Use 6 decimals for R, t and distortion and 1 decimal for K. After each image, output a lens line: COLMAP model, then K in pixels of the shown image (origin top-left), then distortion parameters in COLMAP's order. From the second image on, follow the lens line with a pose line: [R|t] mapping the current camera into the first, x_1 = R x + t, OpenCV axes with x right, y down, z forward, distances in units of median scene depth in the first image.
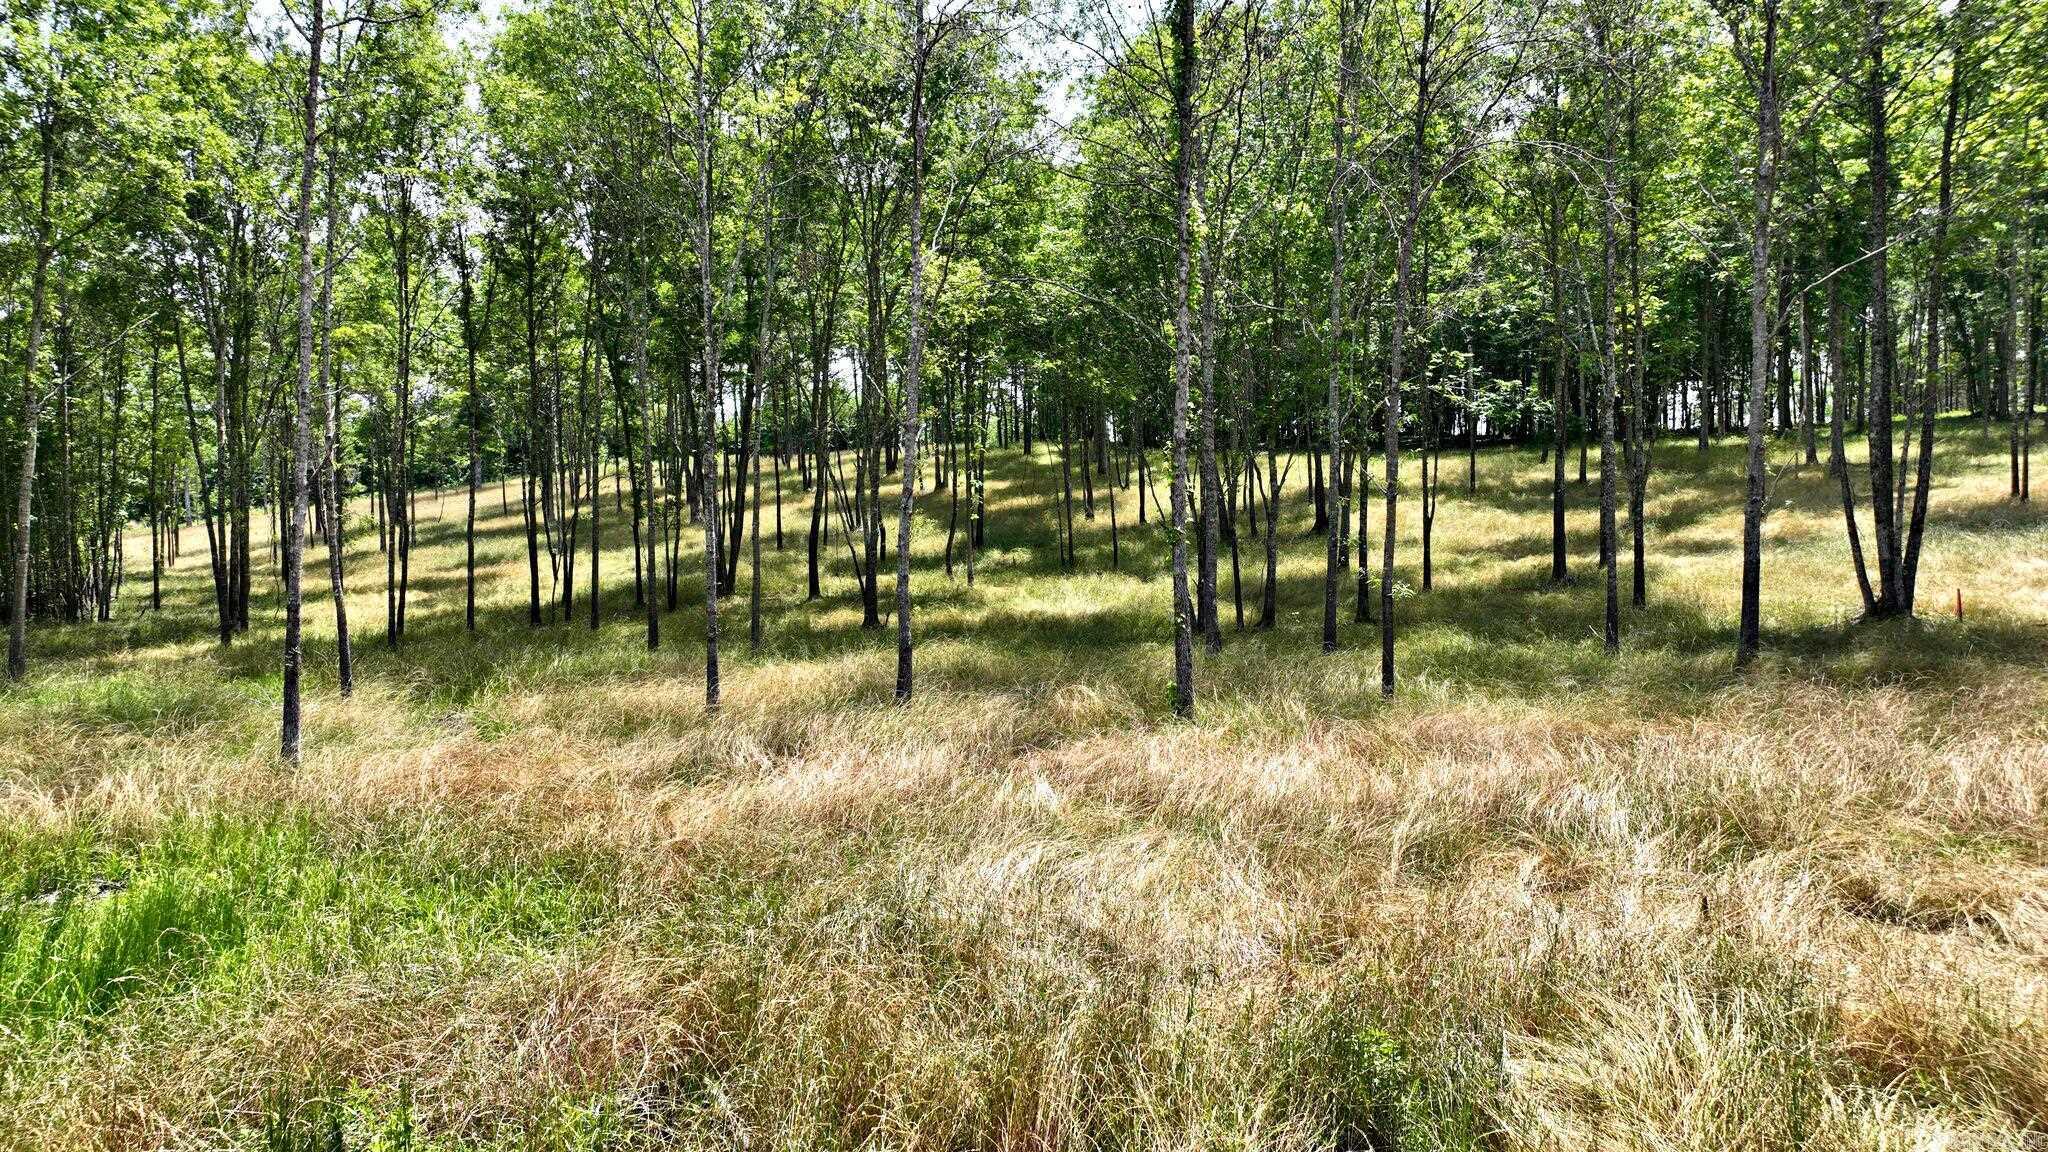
lens RADIAL K [[1429.7, 0, 1019.8], [0, 1429.7, 581.0], [0, 0, 1]] dist [-0.001496, 0.012643]
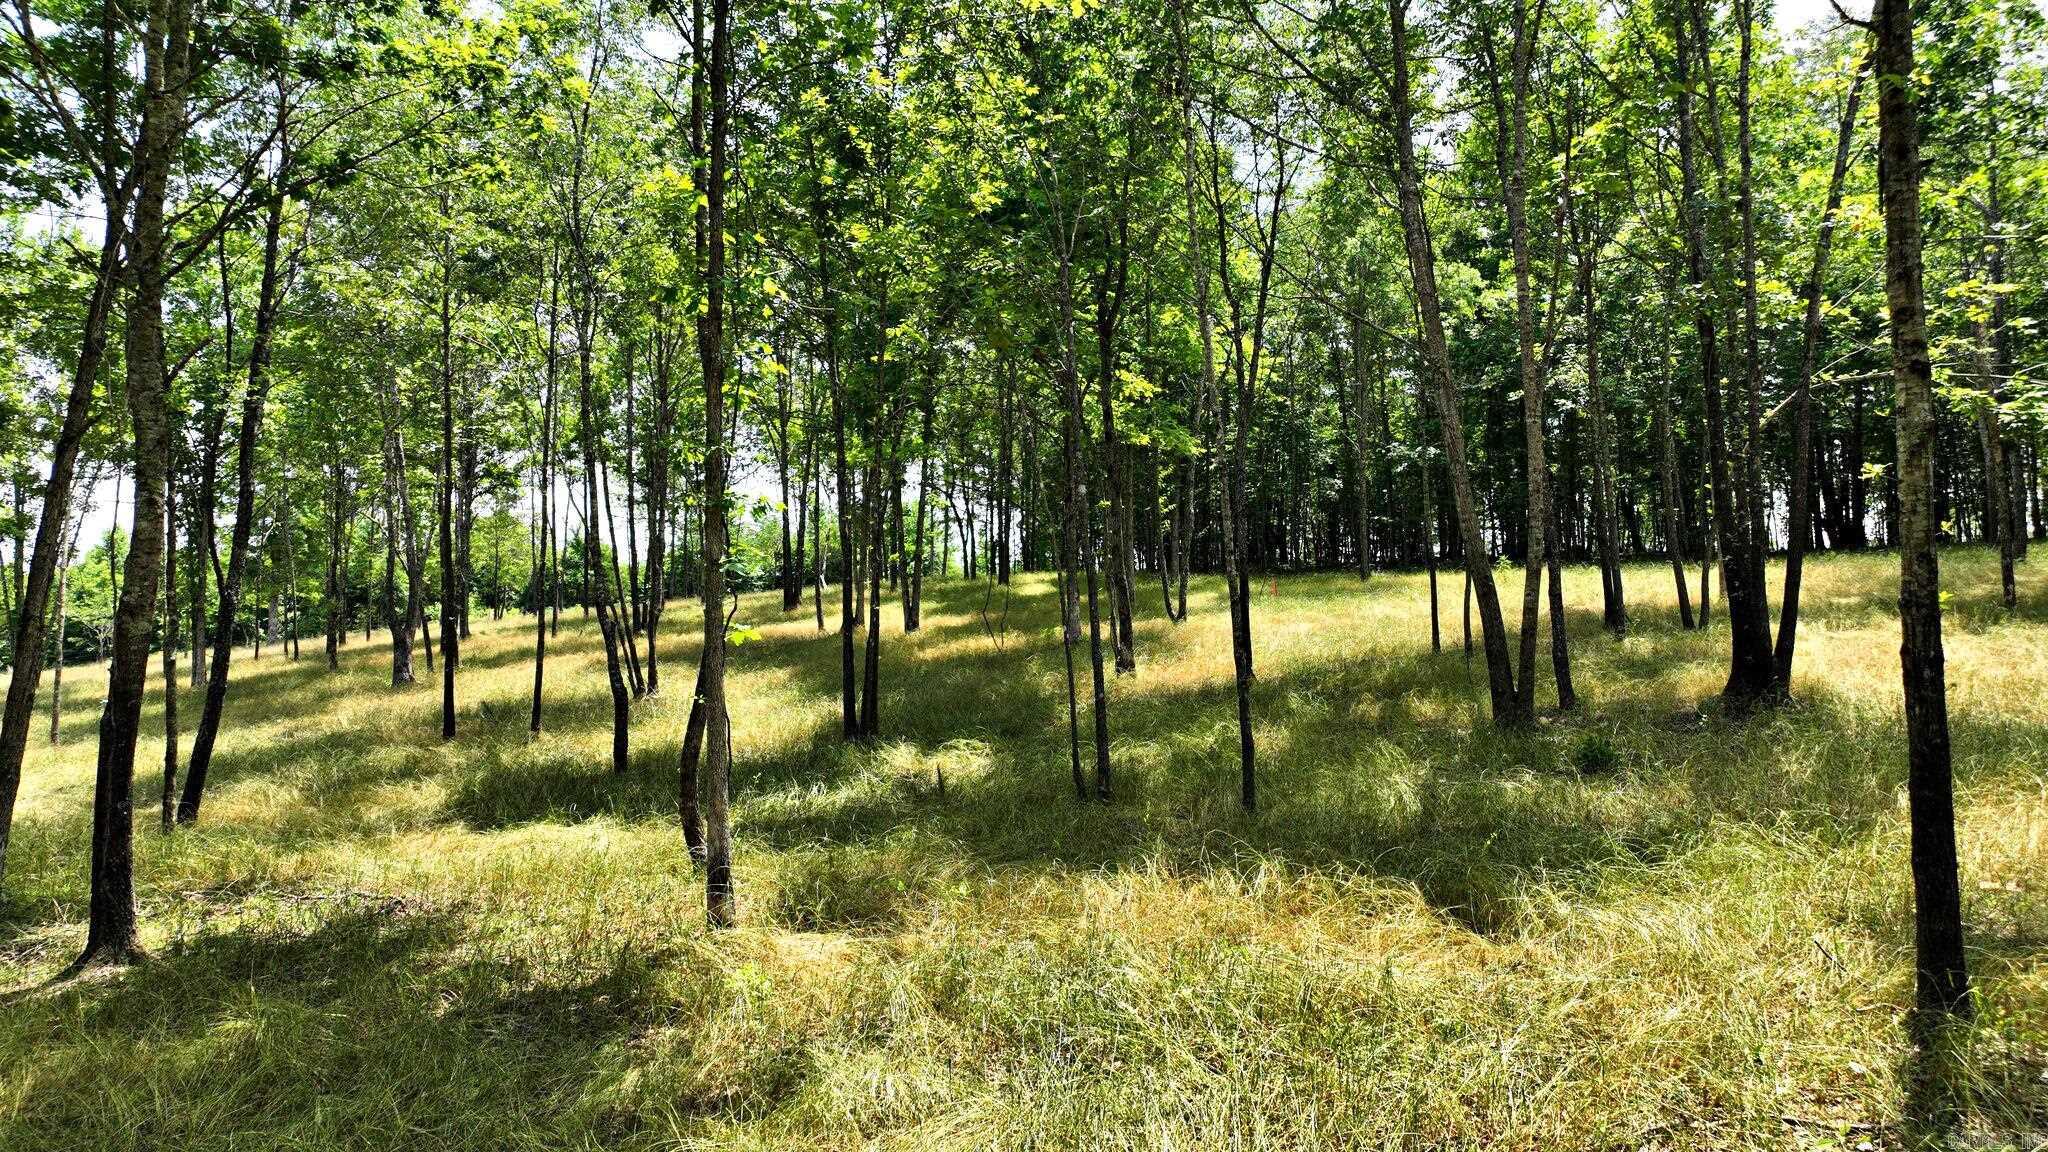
lens RADIAL K [[1429.7, 0, 1019.8], [0, 1429.7, 581.0], [0, 0, 1]] dist [-0.001496, 0.012643]
pose [[0.999955, 0.001461, 0.009337, 0.012007], [-0.000361, 0.993165, -0.116722, -0.020643], [-0.009444, 0.116713, 0.993121, 0.593997]]
